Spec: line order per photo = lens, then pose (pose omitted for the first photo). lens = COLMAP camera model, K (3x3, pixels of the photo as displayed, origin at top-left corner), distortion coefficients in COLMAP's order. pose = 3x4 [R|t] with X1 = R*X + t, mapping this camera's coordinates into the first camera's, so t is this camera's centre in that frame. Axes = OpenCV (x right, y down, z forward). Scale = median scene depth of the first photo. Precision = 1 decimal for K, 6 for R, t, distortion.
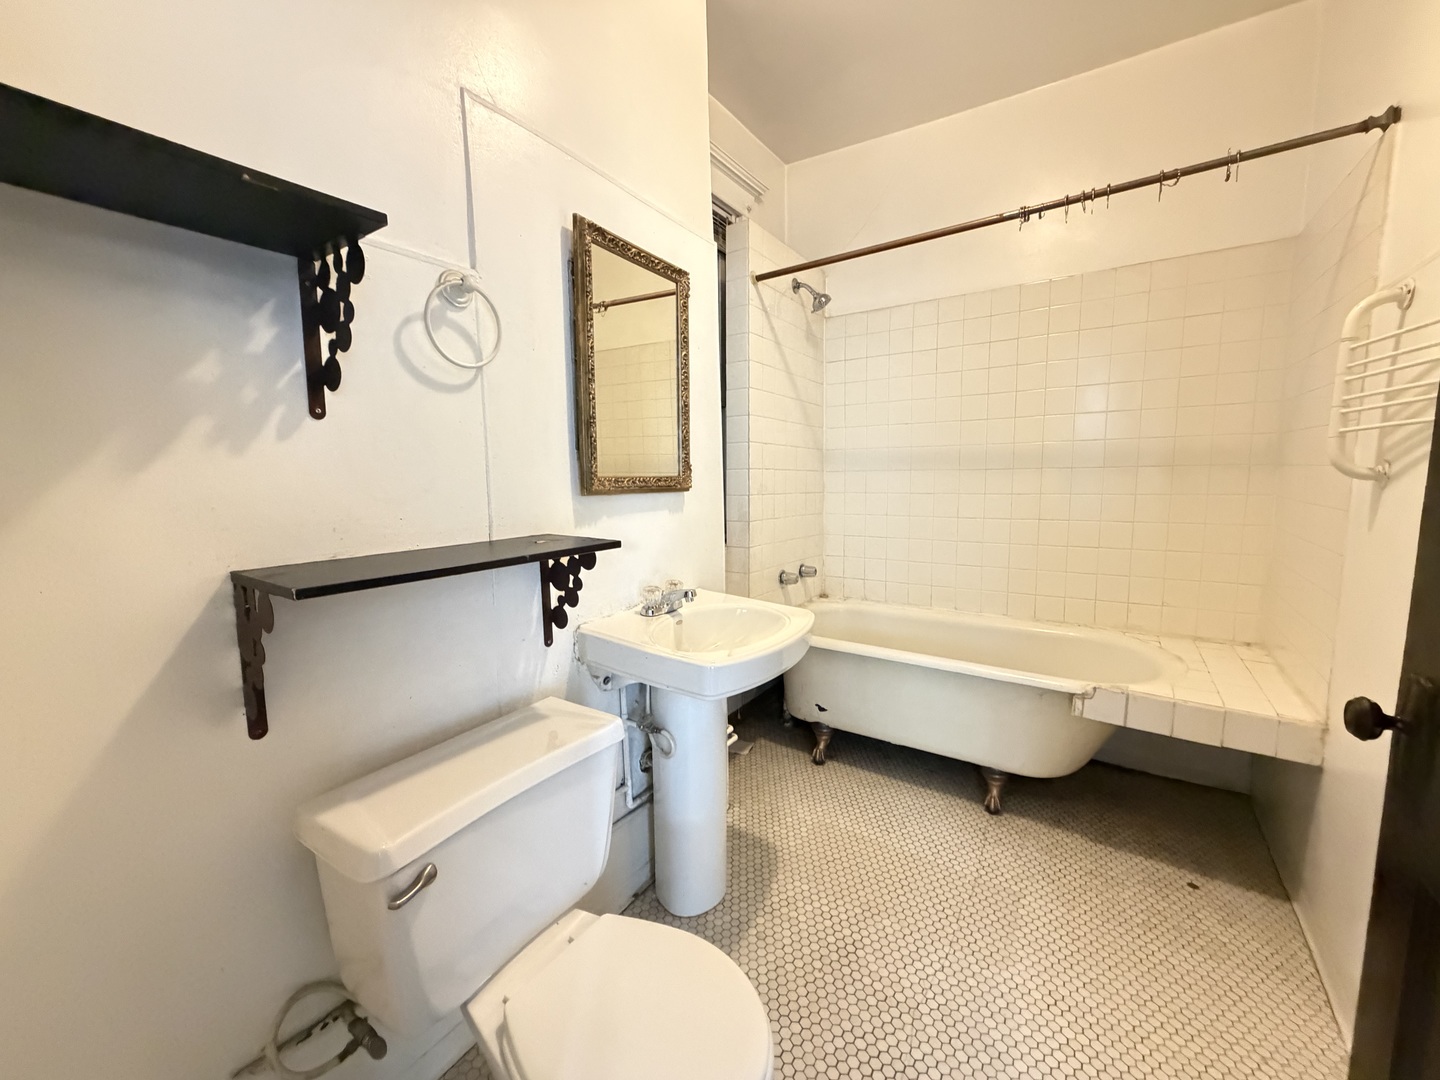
lens RADIAL K [[572.2, 0, 716.5], [0, 572.2, 539.8], [0, 0, 1]] dist [0.000605, 0.000159]
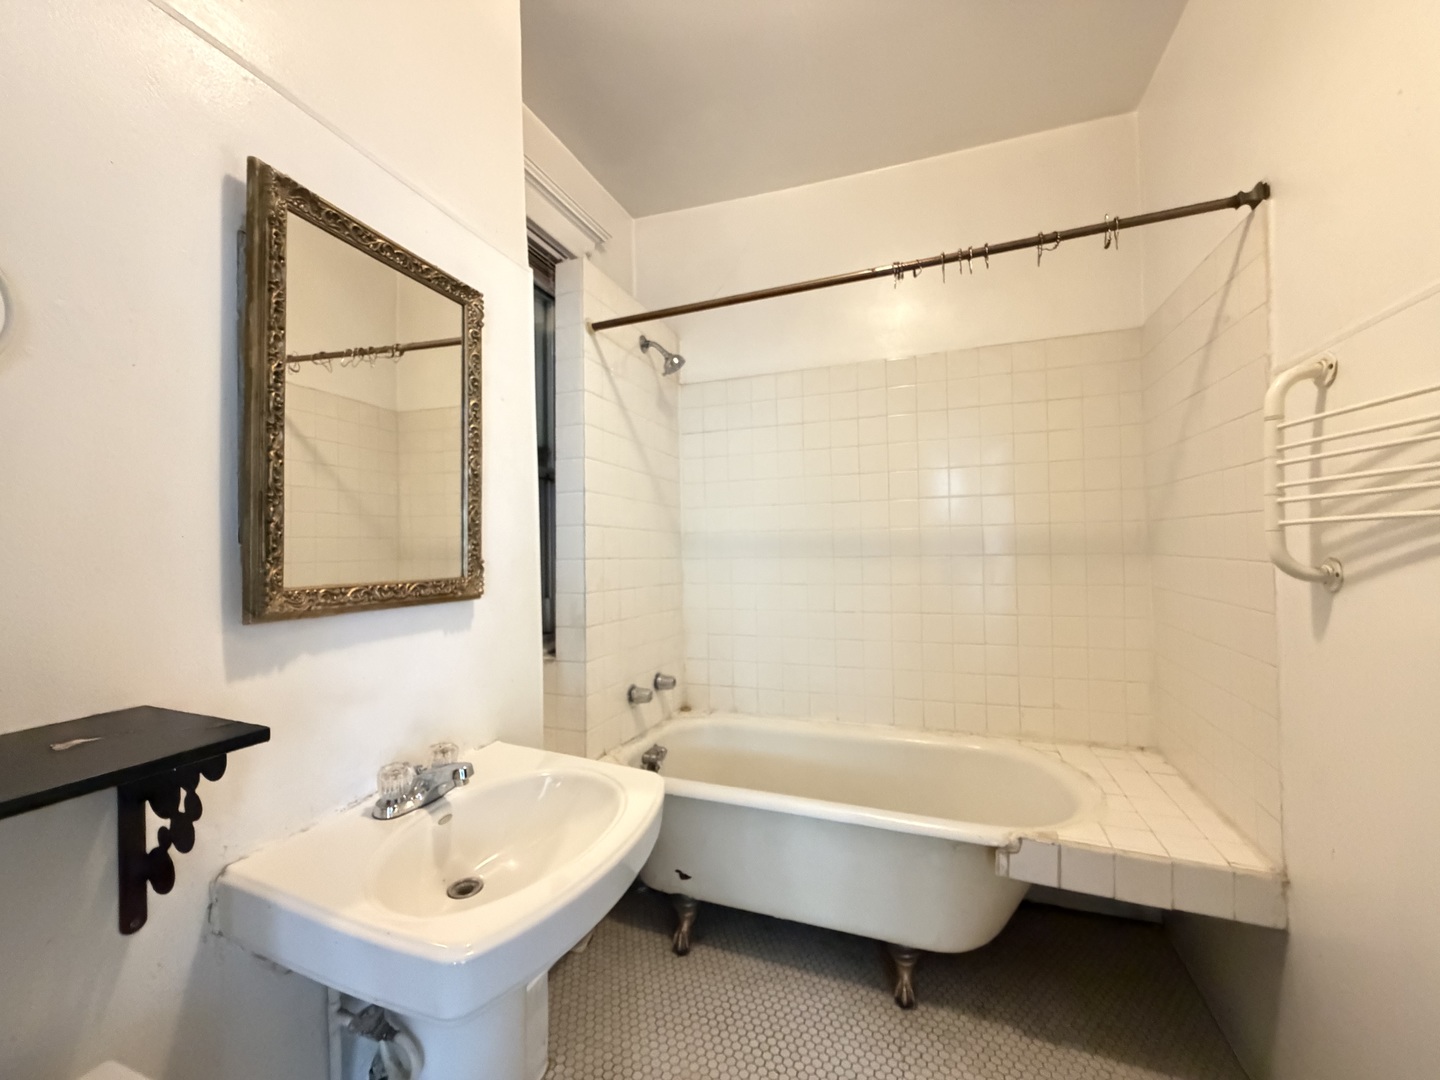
lens RADIAL K [[572.2, 0, 716.5], [0, 572.2, 539.8], [0, 0, 1]] dist [0.000605, 0.000159]
pose [[0.973546, 0.001075, 0.228489, 0.071469], [0.029052, 0.991291, -0.128446, -0.060230], [-0.226637, 0.131686, 0.965036, 0.277209]]
